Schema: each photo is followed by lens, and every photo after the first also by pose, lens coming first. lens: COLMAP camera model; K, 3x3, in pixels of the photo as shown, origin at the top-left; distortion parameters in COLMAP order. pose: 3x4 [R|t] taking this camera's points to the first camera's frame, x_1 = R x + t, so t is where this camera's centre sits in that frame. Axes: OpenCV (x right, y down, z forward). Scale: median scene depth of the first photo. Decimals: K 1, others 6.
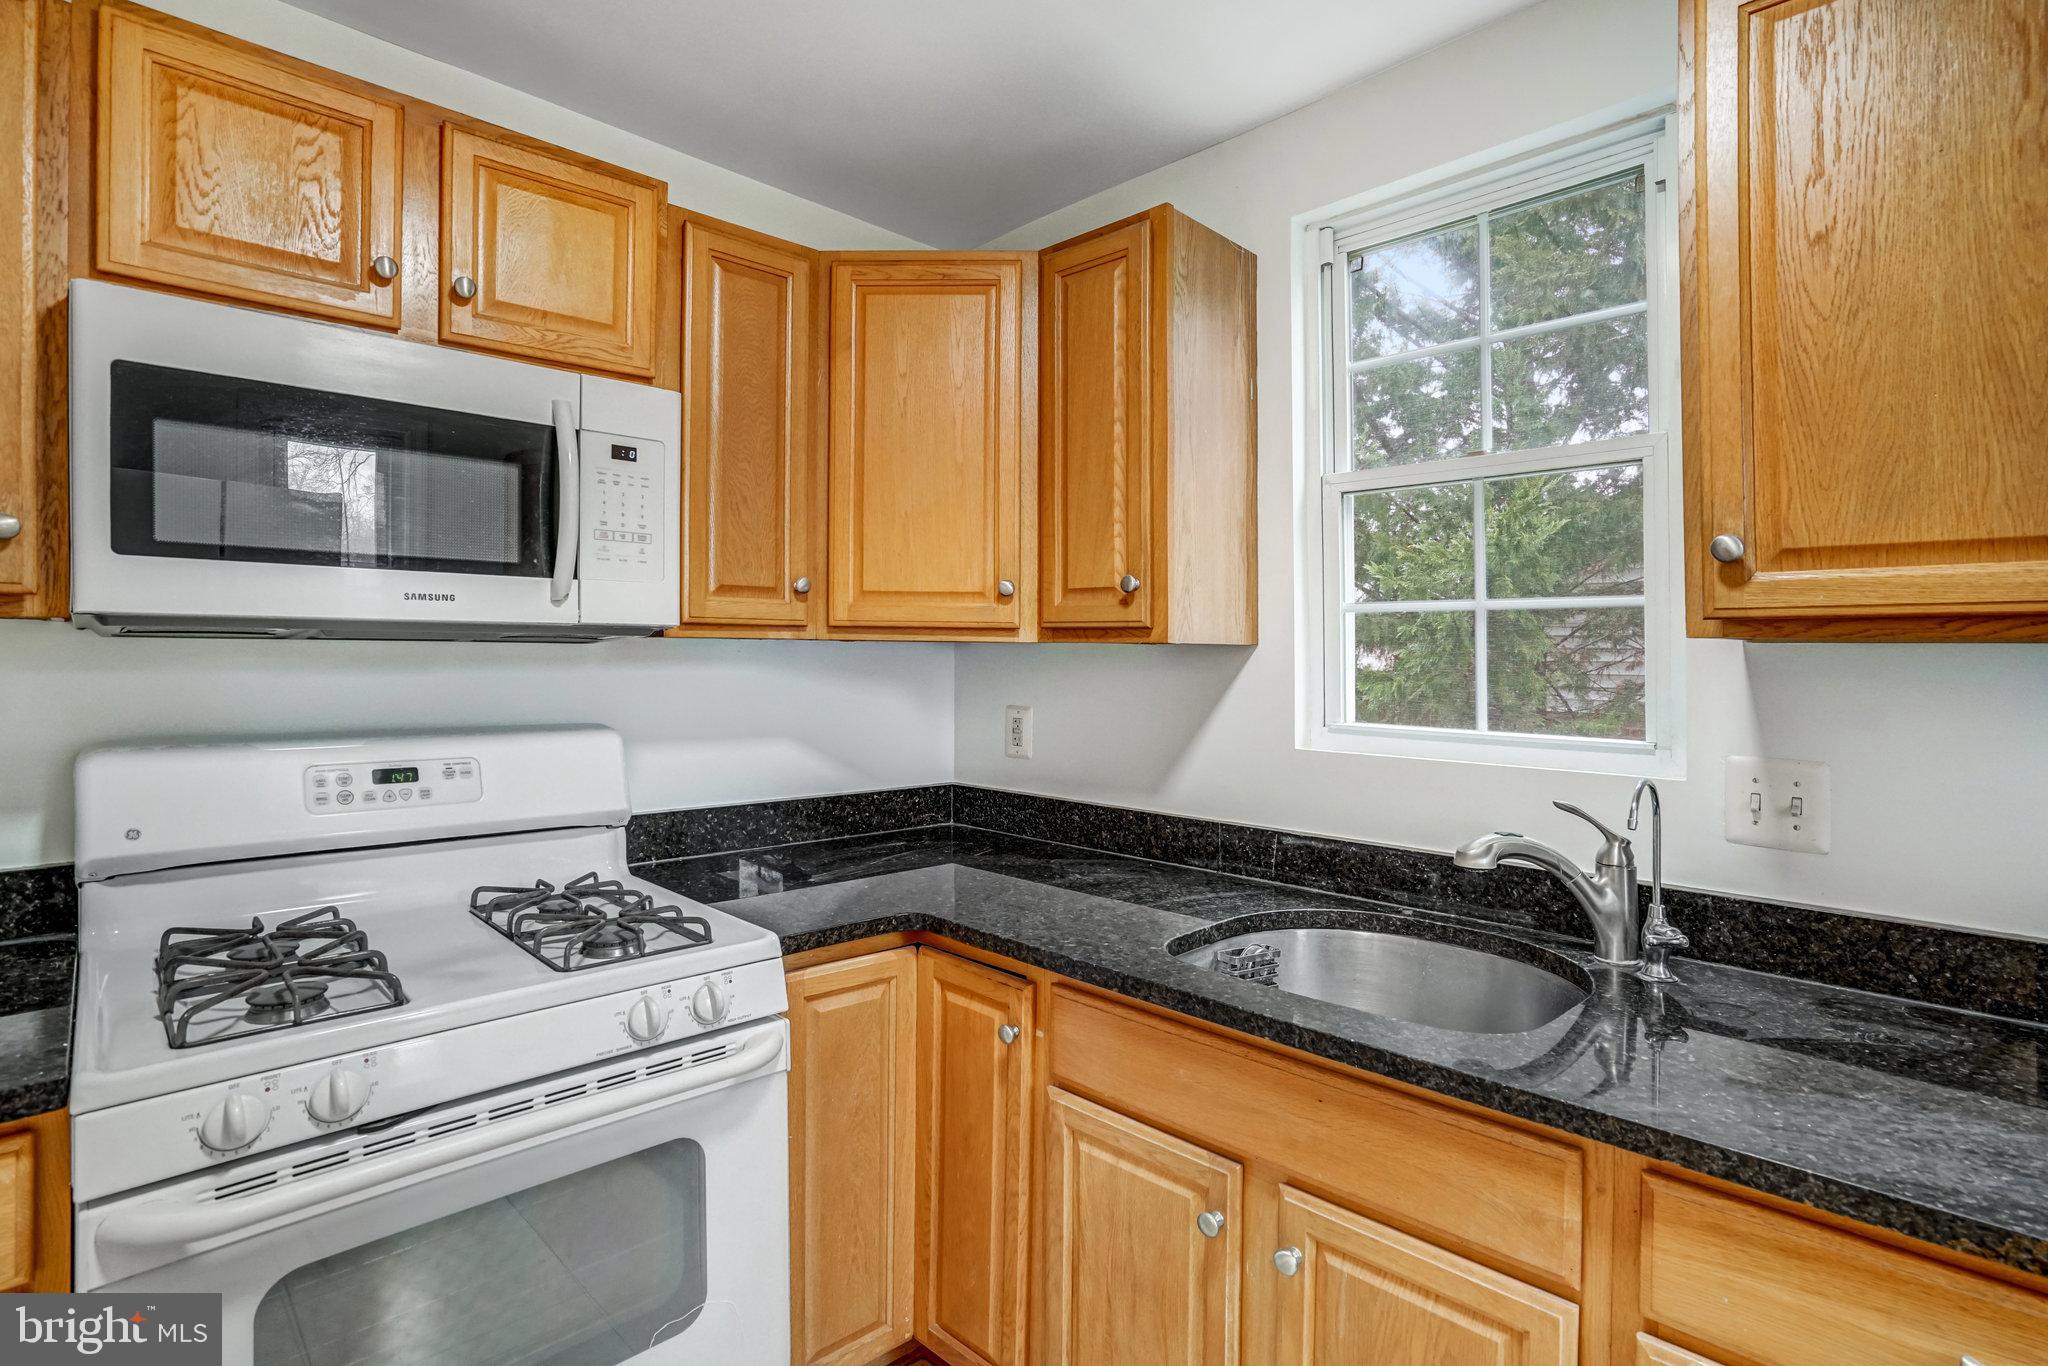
lens RADIAL K [[1015.5, 0, 926.5], [0, 1015.5, 660.7], [0, 0, 1]] dist [-0.074740, 0.033039]
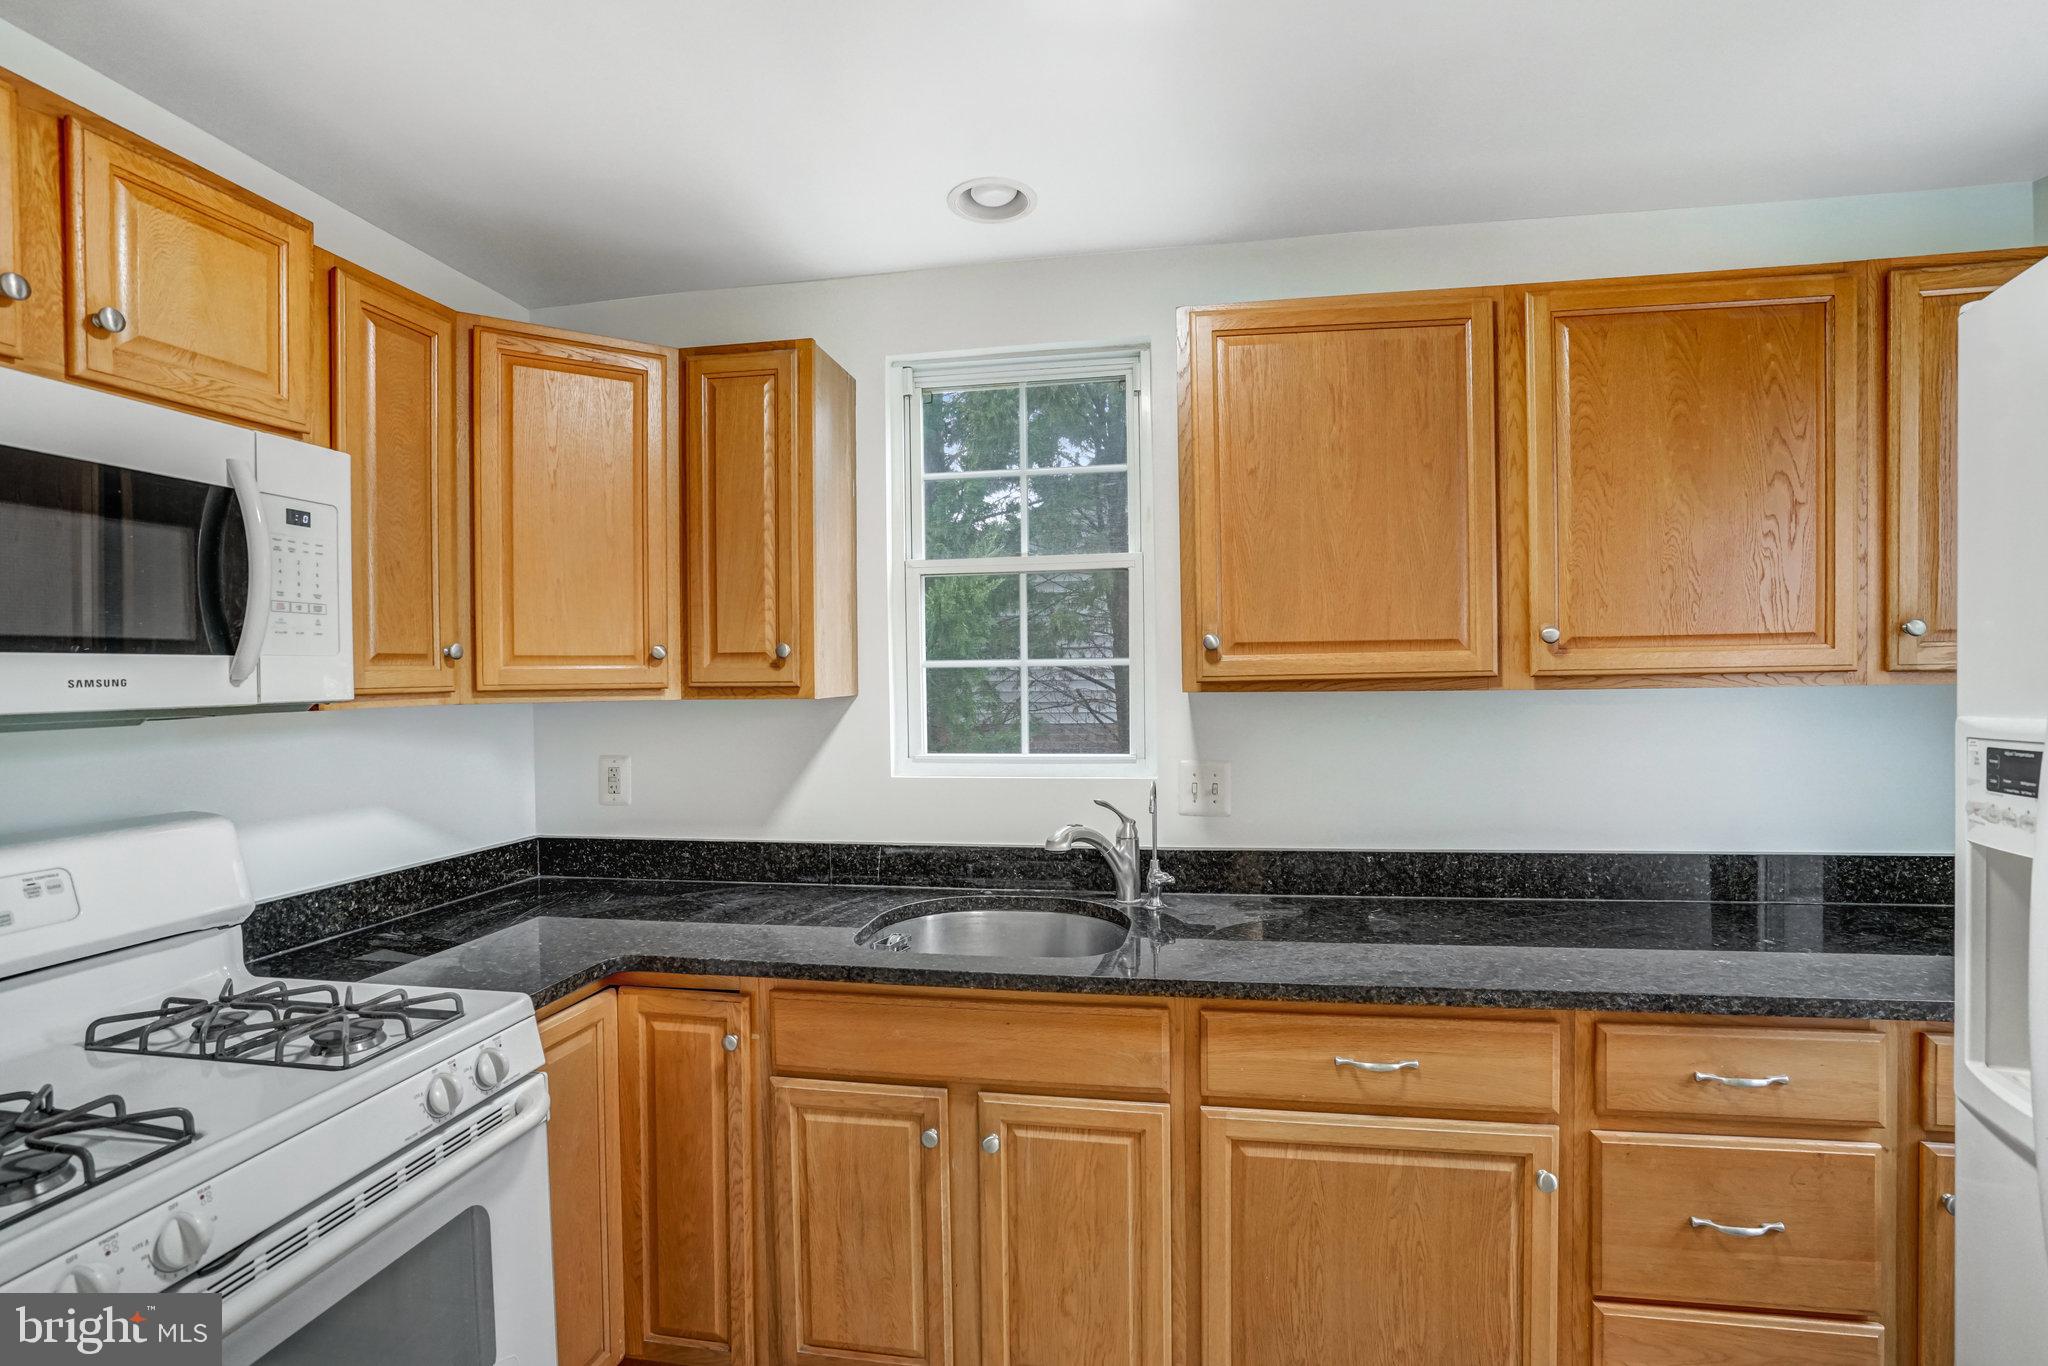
lens RADIAL K [[998.1, 0, 1021.4], [0, 998.1, 671.9], [0, 0, 1]] dist [-0.065925, 0.022489]
pose [[0.797295, -0.019755, 0.603266, -0.307811], [0.029651, 0.999539, -0.006456, -0.037837], [-0.602861, 0.023035, 0.797514, -0.114290]]
